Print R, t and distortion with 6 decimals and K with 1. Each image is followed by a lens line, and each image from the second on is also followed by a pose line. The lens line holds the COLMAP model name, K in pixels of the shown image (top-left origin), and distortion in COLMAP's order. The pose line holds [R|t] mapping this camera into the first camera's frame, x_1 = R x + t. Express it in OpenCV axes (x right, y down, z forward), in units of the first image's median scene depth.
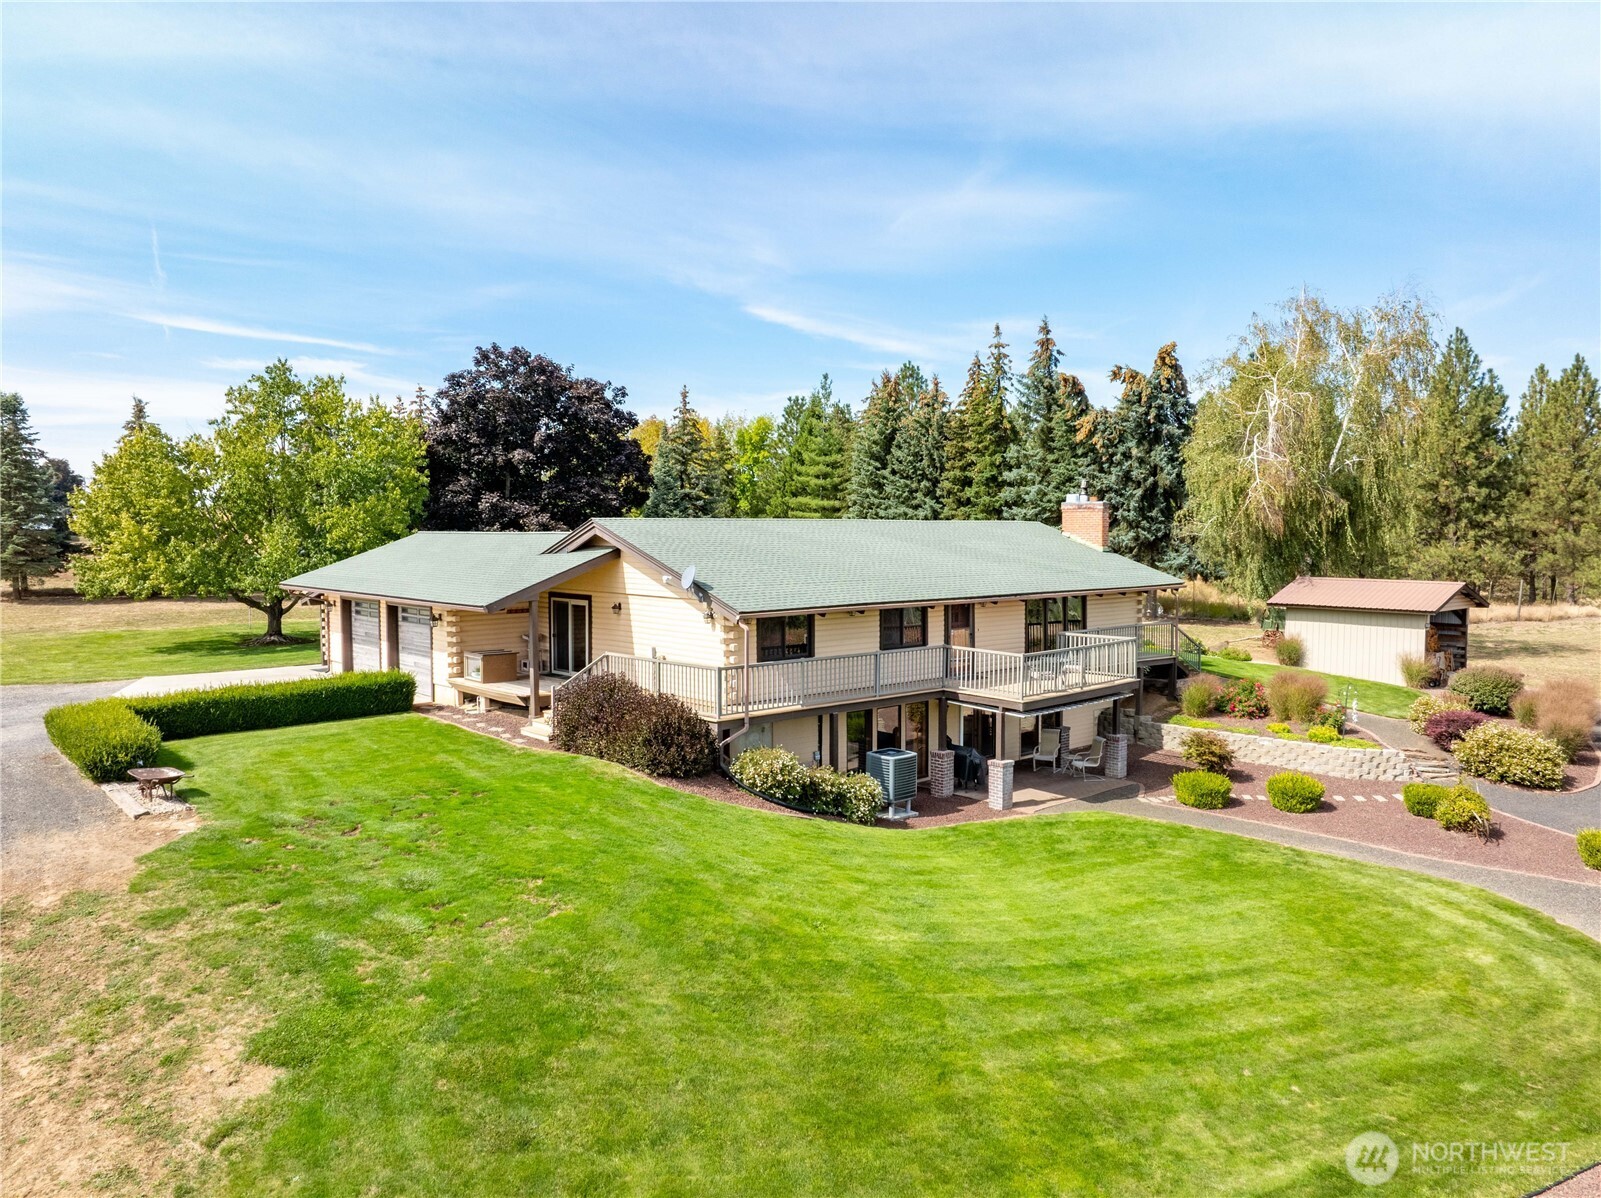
lens RADIAL K [[1149.0, 0, 770.2], [0, 1149.0, 603.3], [0, 0, 1]] dist [-0.025807, 0.011323]
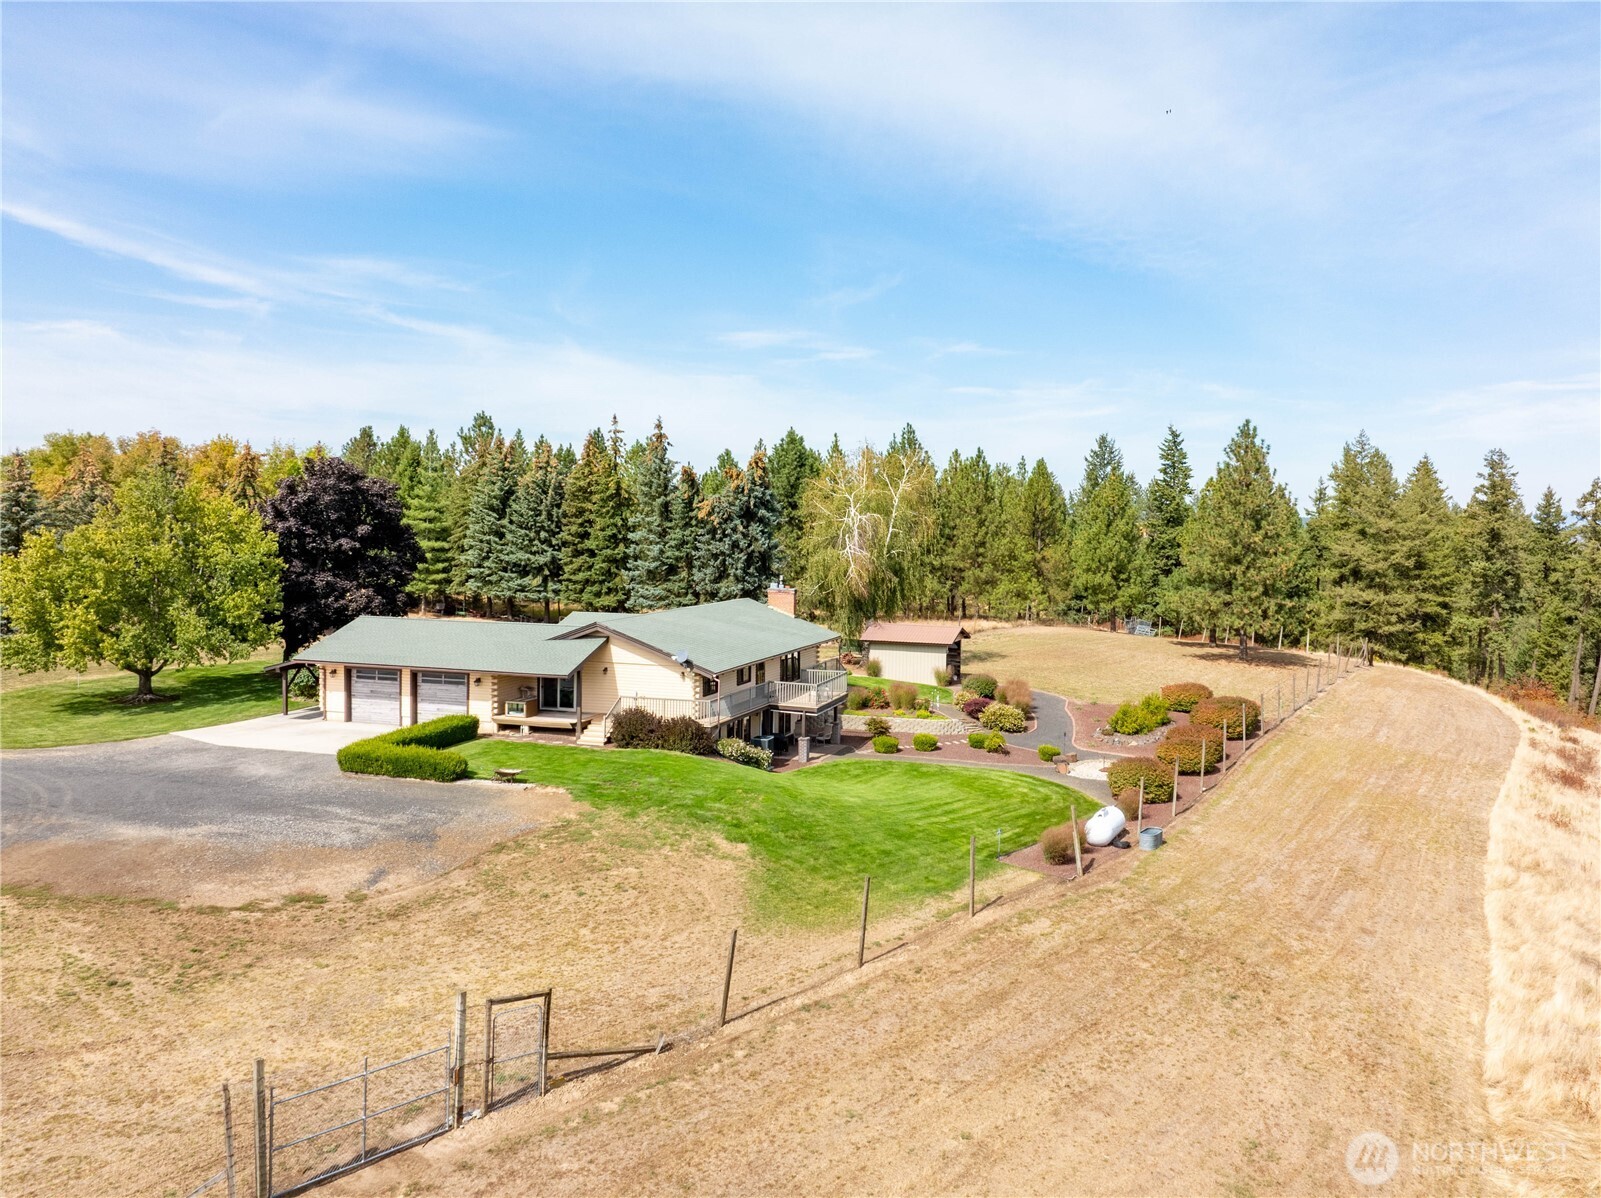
lens RADIAL K [[1334.7, 0, 806.6], [0, 1334.7, 599.1], [0, 0, 1]] dist [0.010201, 0.001693]
pose [[0.862656, -0.024838, 0.505180, -0.542487], [0.021653, 0.999691, 0.012175, -0.074737], [-0.505327, 0.000436, 0.862928, -0.569122]]
